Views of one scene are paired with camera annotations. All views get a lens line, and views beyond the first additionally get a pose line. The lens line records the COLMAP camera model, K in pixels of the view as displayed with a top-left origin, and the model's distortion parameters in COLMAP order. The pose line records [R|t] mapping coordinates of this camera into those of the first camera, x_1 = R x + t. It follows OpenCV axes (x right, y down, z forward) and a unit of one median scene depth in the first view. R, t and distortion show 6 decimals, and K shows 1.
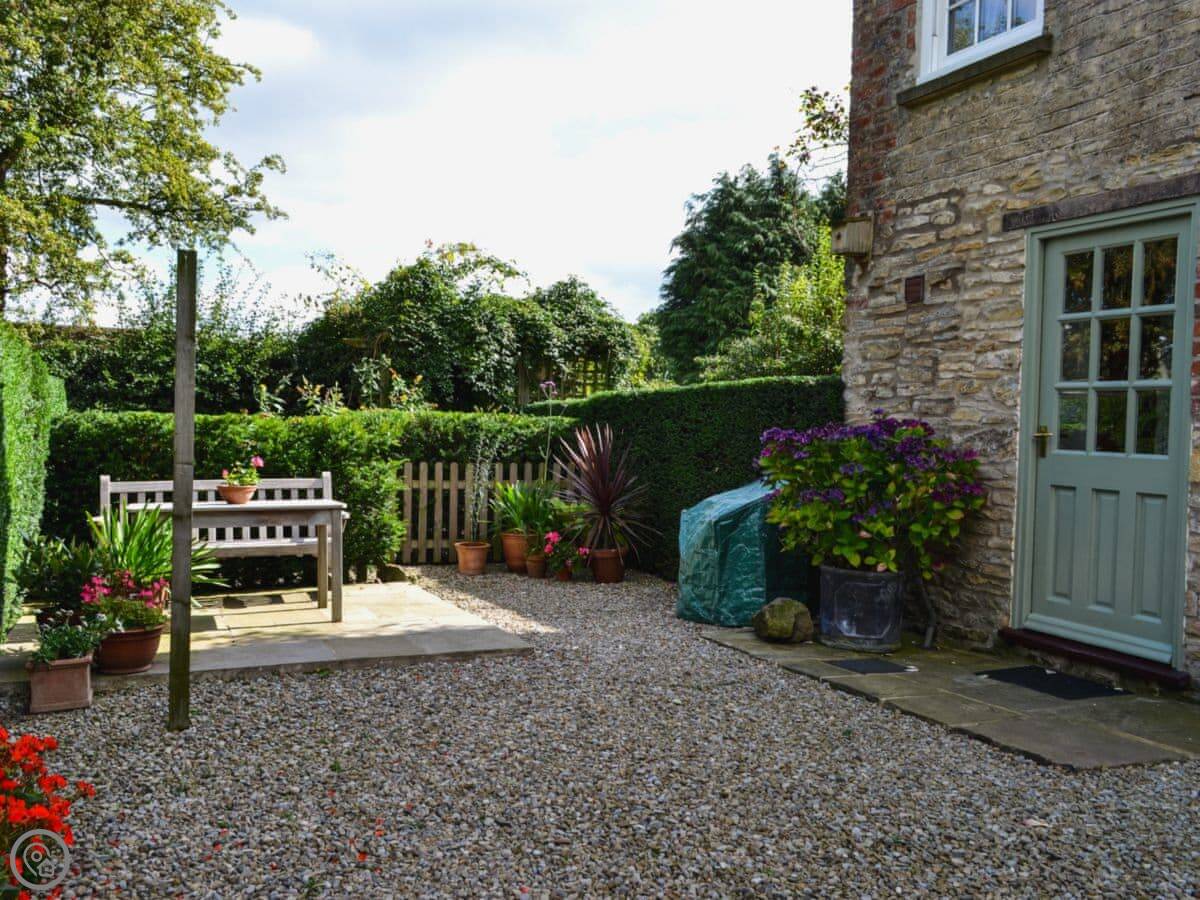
lens RADIAL K [[1034.4, 0, 600.0], [0, 1034.4, 450.0], [0, 0, 1]] dist [0.001305, -0.010850]
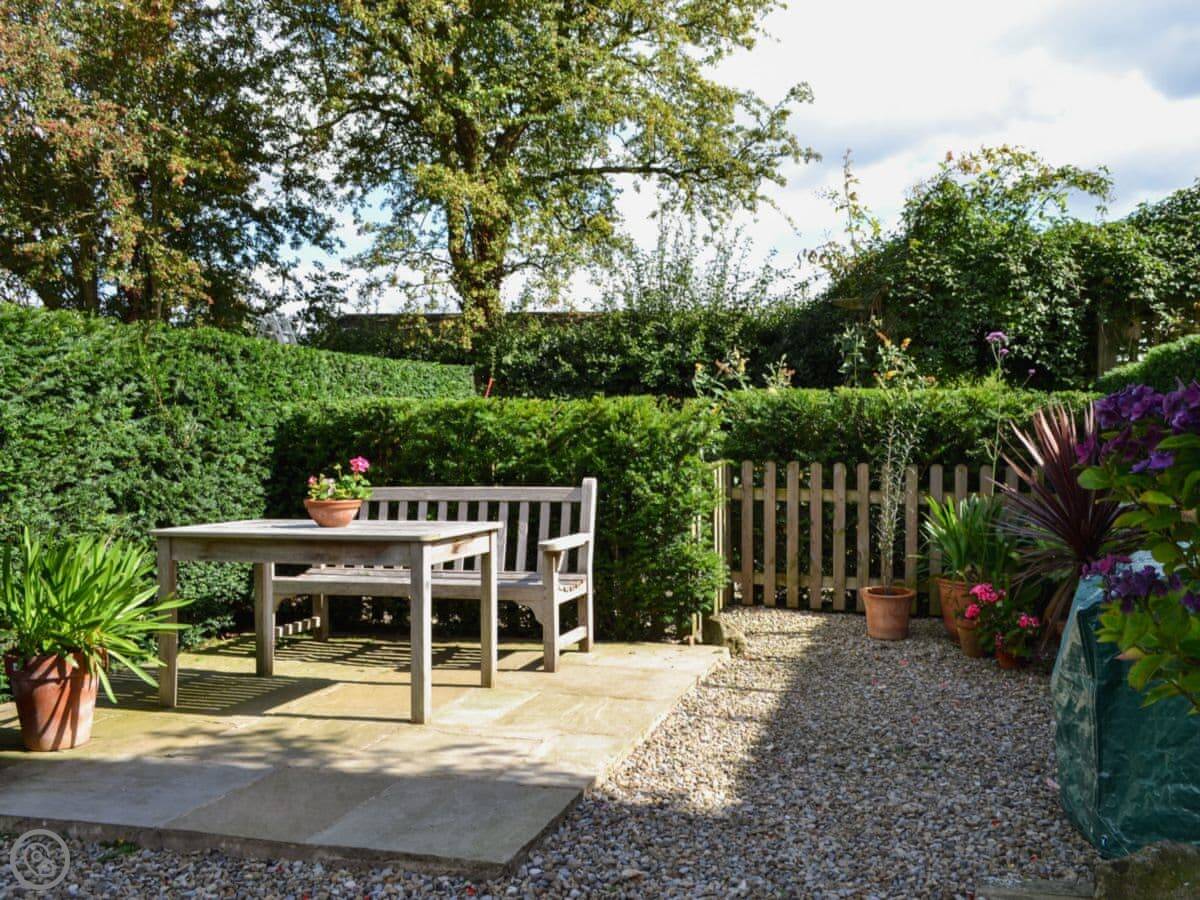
lens RADIAL K [[1144.8, 0, 600.0], [0, 1144.8, 450.0], [0, 0, 1]] dist [0.010523, 0.009423]
pose [[0.813542, -0.001234, -0.581505, 0.099720], [0.003548, 0.999990, 0.002842, 0.000224], [0.581495, -0.004375, 0.813538, 0.210625]]
